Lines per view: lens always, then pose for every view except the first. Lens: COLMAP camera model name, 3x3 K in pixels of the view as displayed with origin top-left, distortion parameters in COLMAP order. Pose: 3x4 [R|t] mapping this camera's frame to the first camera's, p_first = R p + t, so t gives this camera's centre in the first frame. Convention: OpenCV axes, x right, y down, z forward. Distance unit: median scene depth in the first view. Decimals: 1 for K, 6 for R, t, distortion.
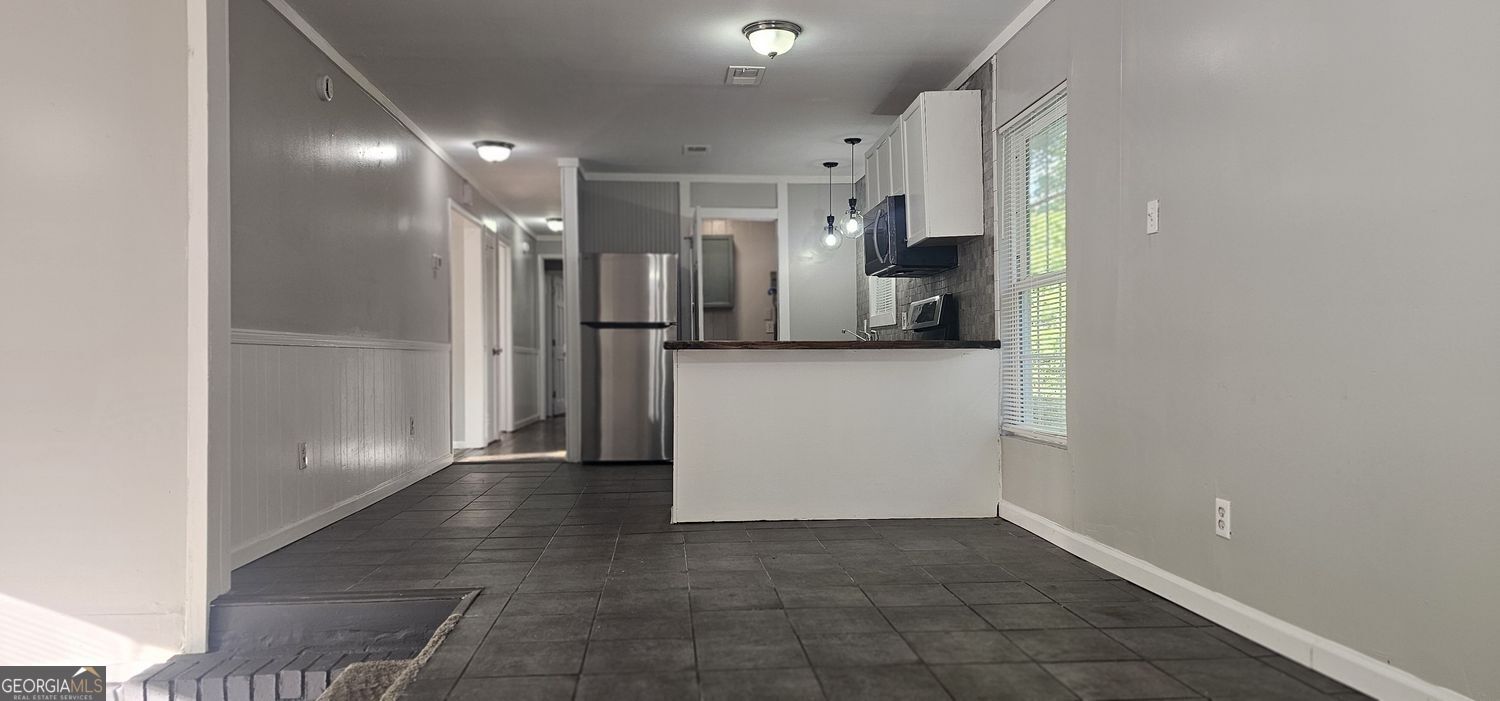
lens RADIAL K [[991.1, 0, 763.7], [0, 991.1, 356.3], [0, 0, 1]] dist [0.064734, -0.052394]
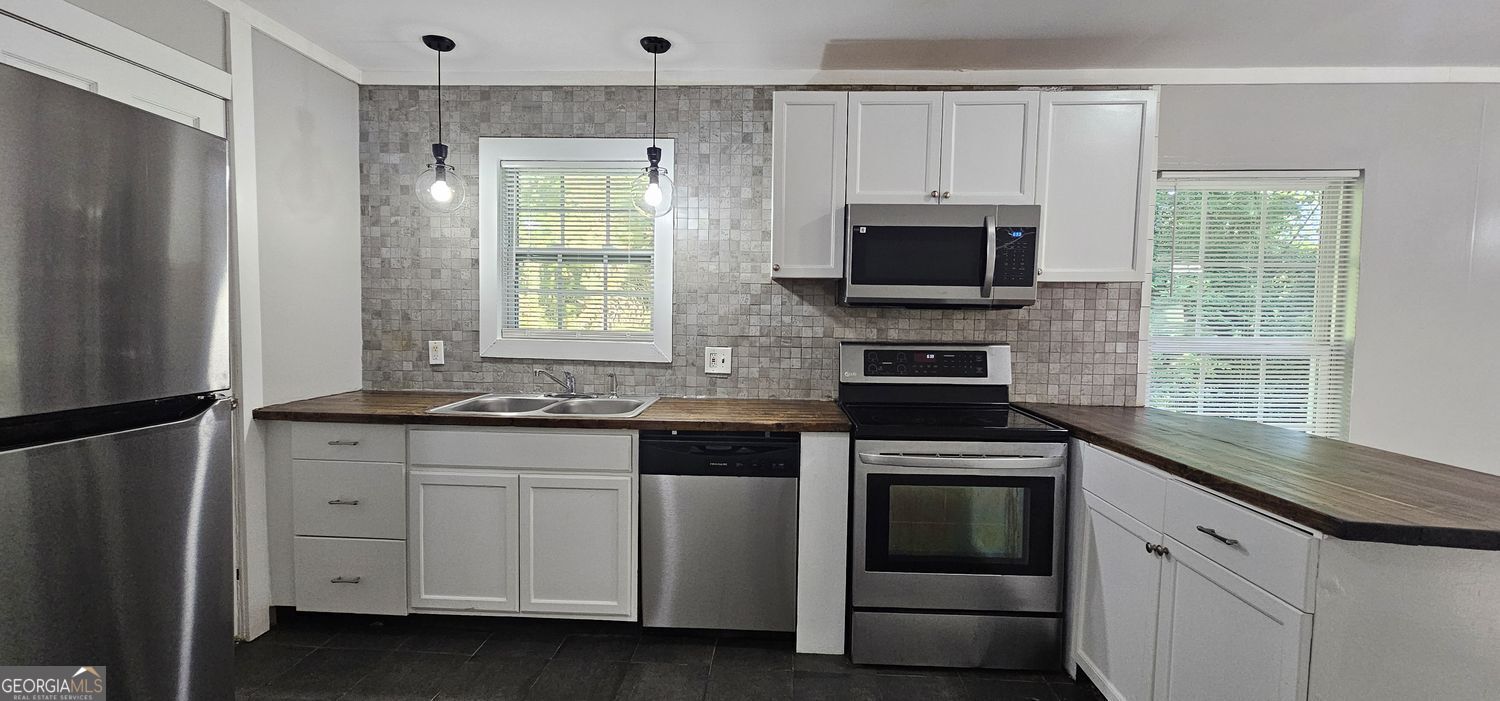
lens RADIAL K [[610.9, 0, 754.0], [0, 610.9, 347.6], [0, 0, 1]] dist [-0.002809, 0.000085]
pose [[0.143591, -0.039077, 0.988865, -0.339462], [-0.022269, 0.998840, 0.042705, -0.079725], [-0.989387, -0.028153, 0.142554, 1.187671]]
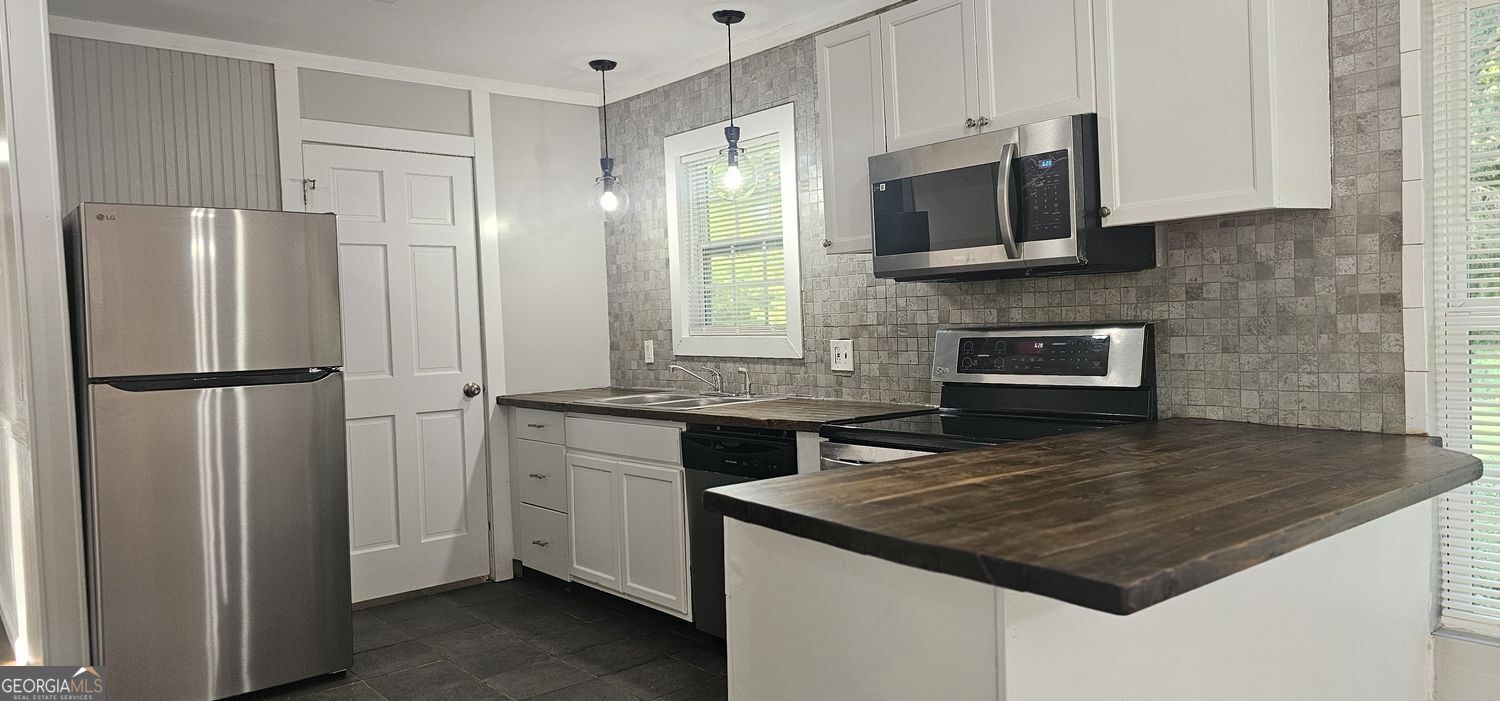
lens RADIAL K [[991.1, 0, 763.7], [0, 991.1, 356.3], [0, 0, 1]] dist [0.064734, -0.052394]
pose [[0.823341, -0.040743, 0.566083, -0.272513], [0.023972, 0.999026, 0.037037, -0.072775], [-0.567041, -0.016924, 0.823516, 0.730681]]
